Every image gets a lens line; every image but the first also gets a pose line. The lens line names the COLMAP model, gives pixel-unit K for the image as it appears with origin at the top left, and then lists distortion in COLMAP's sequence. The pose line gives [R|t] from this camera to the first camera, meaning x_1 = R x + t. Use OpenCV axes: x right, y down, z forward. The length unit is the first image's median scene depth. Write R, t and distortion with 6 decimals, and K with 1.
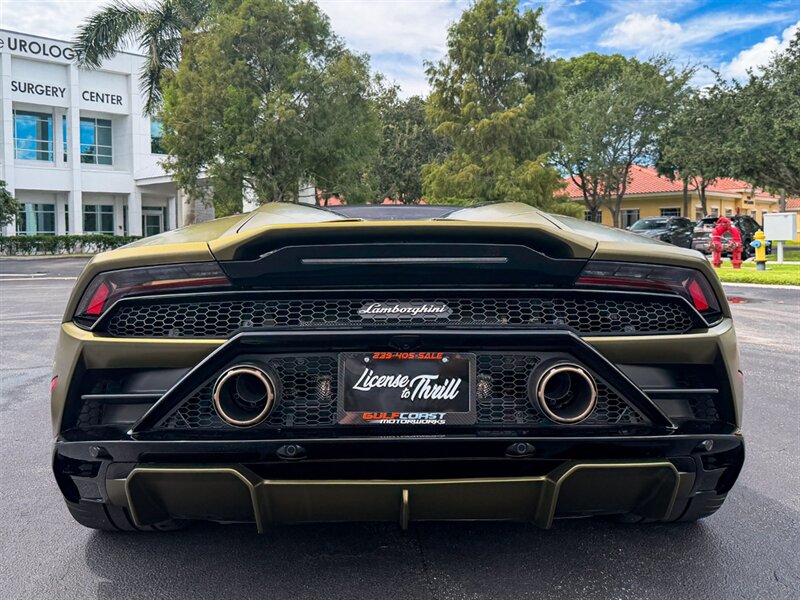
lens RADIAL K [[723.9, 0, 392.7], [0, 723.9, 258.3], [0, 0, 1]] dist [0.157174, -0.293373]
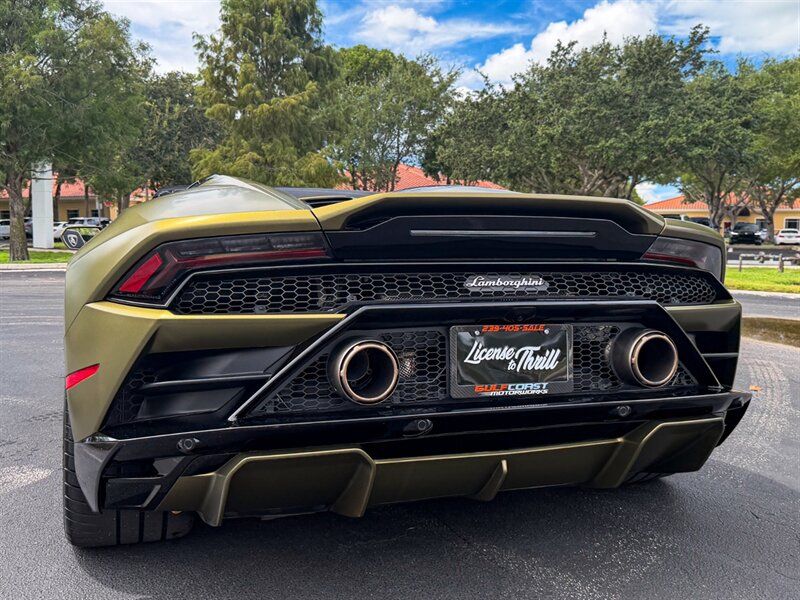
lens RADIAL K [[765.3, 0, 393.1], [0, 765.3, 284.4], [0, 0, 1]] dist [0.181294, -0.436061]
pose [[0.945430, -0.003033, 0.325813, -0.453328], [-0.008717, 0.999363, 0.034598, 0.035777], [-0.325710, -0.035550, 0.944801, 0.046844]]
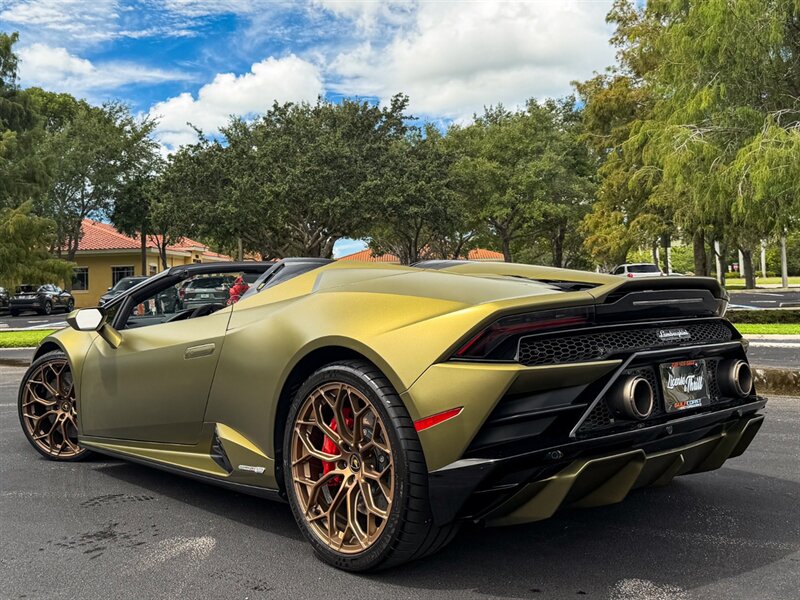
lens RADIAL K [[840.5, 0, 365.9], [0, 840.5, 225.6], [0, 0, 1]] dist [0.192156, -0.435217]
pose [[0.755520, 0.038174, 0.654013, -1.569183], [0.037547, 0.994137, -0.101402, 0.002930], [-0.654049, 0.101167, 0.749657, 0.051456]]
